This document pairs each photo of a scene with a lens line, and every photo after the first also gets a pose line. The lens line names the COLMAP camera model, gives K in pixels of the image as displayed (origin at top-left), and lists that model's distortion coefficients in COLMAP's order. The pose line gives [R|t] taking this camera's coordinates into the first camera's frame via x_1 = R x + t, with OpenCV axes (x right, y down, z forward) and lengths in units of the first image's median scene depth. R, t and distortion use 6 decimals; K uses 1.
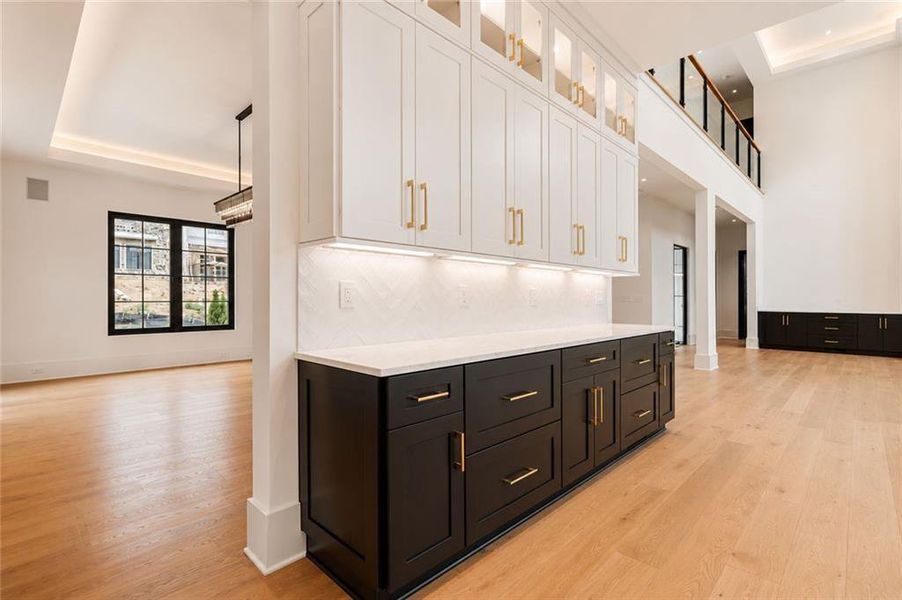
lens RADIAL K [[427.8, 0, 457.6], [0, 427.8, 297.1], [0, 0, 1]] dist [0.001257, -0.000603]
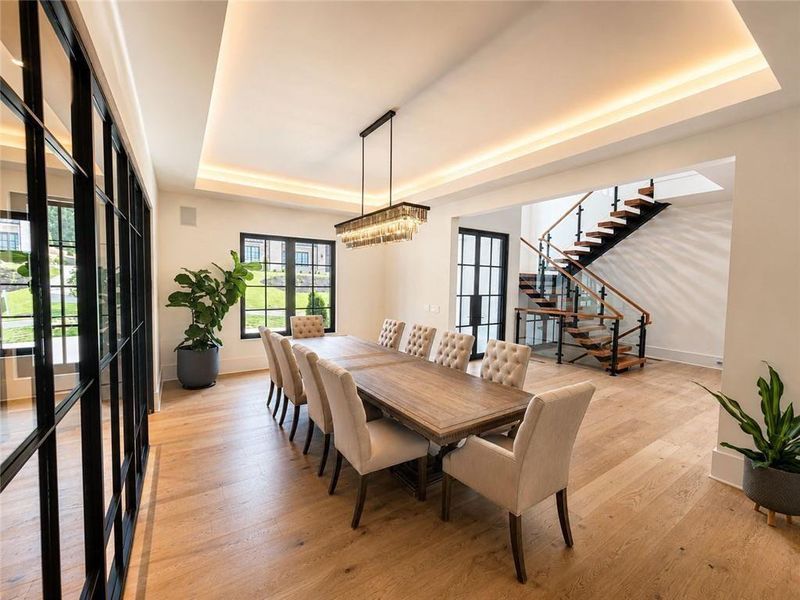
lens RADIAL K [[326.6, 0, 392.6], [0, 326.6, 302.8], [0, 0, 1]] dist [0.001615, 0.000062]
pose [[0.974298, 0.028287, -0.223480, -0.199743], [-0.015137, 0.998063, 0.060338, -0.066186], [0.224754, -0.055404, 0.972839, 0.209677]]
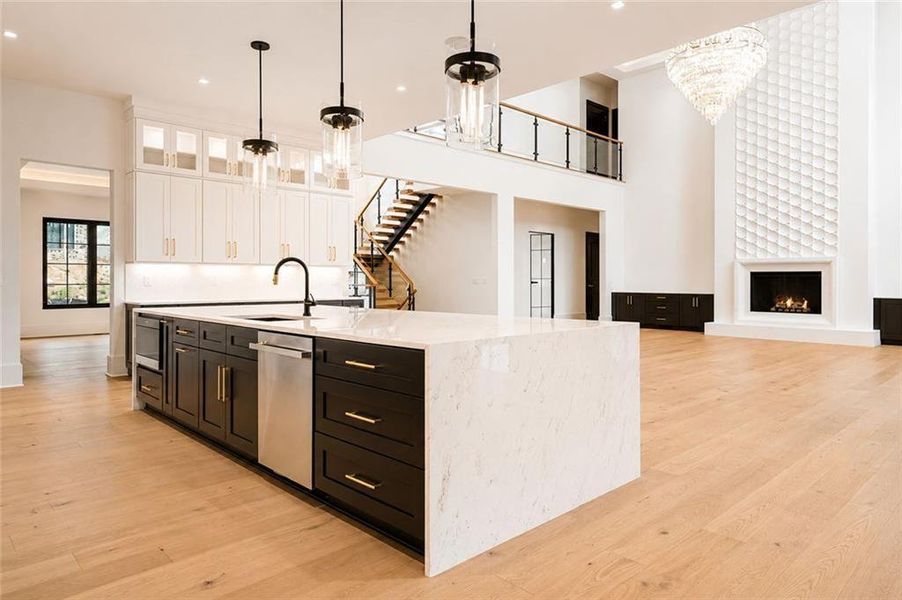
lens RADIAL K [[596.1, 0, 450.5], [0, 596.1, 293.8], [0, 0, 1]] dist [0.001392, 0.000931]
pose [[0.998876, -0.005612, -0.047074, 0.549237], [0.005851, 0.999971, 0.004944, 0.038709], [0.047044, -0.005214, 0.998879, -0.809477]]
